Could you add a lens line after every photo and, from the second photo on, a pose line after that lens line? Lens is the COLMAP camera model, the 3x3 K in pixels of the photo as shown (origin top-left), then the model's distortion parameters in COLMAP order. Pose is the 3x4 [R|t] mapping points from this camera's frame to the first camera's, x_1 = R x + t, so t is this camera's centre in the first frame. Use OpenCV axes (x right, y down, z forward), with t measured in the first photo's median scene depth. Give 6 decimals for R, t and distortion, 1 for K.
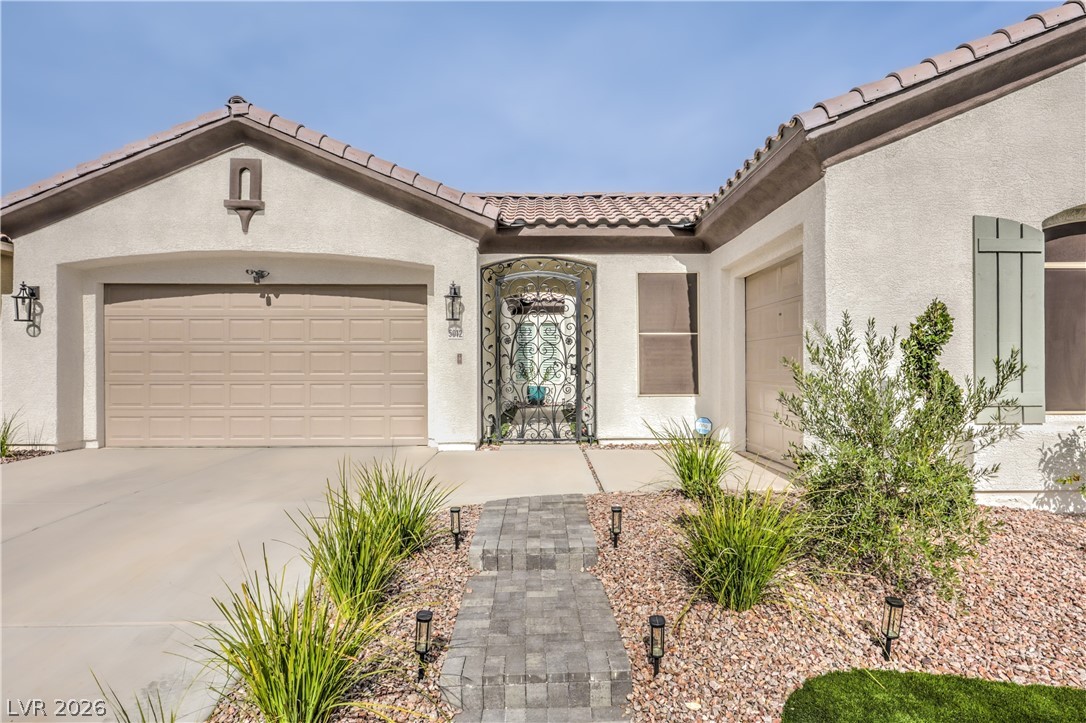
lens RADIAL K [[625.6, 0, 543.7], [0, 625.6, 362.3], [0, 0, 1]] dist [0.004035, 0.000195]
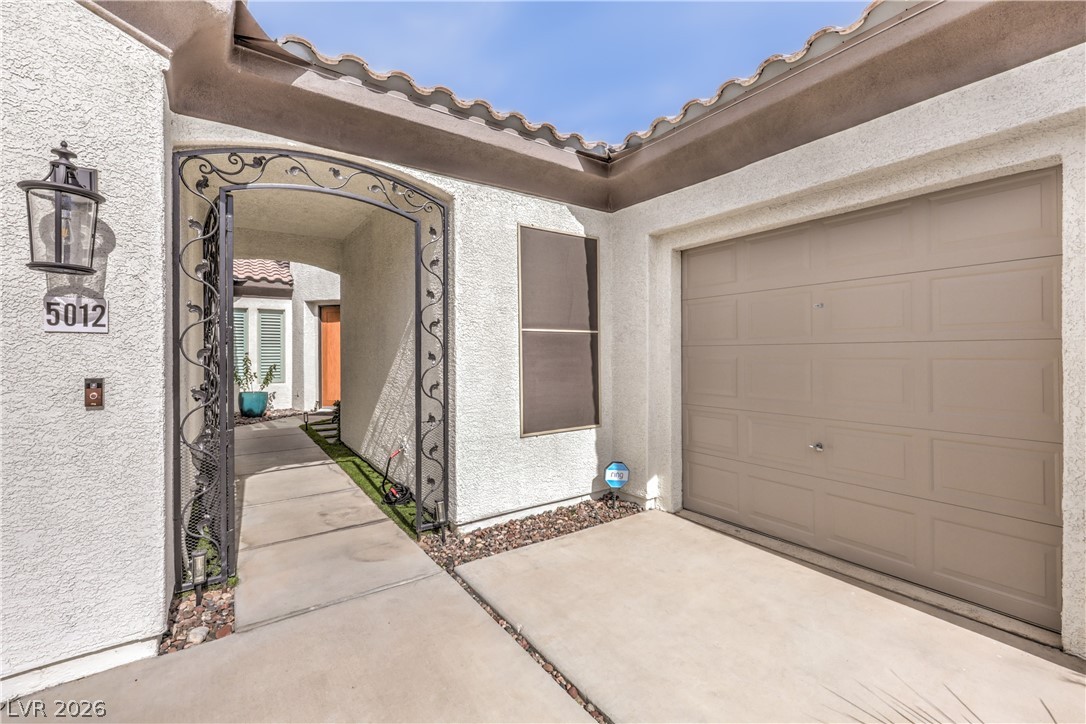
lens RADIAL K [[450.0, 0, 534.5], [0, 450.0, 349.8], [0, 0, 1]] dist [0.002686, -0.000398]
pose [[0.820241, -0.000195, 0.572018, -0.078085], [-0.001812, 0.999994, 0.002940, -0.028181], [-0.572015, -0.003448, 0.820236, 0.651639]]
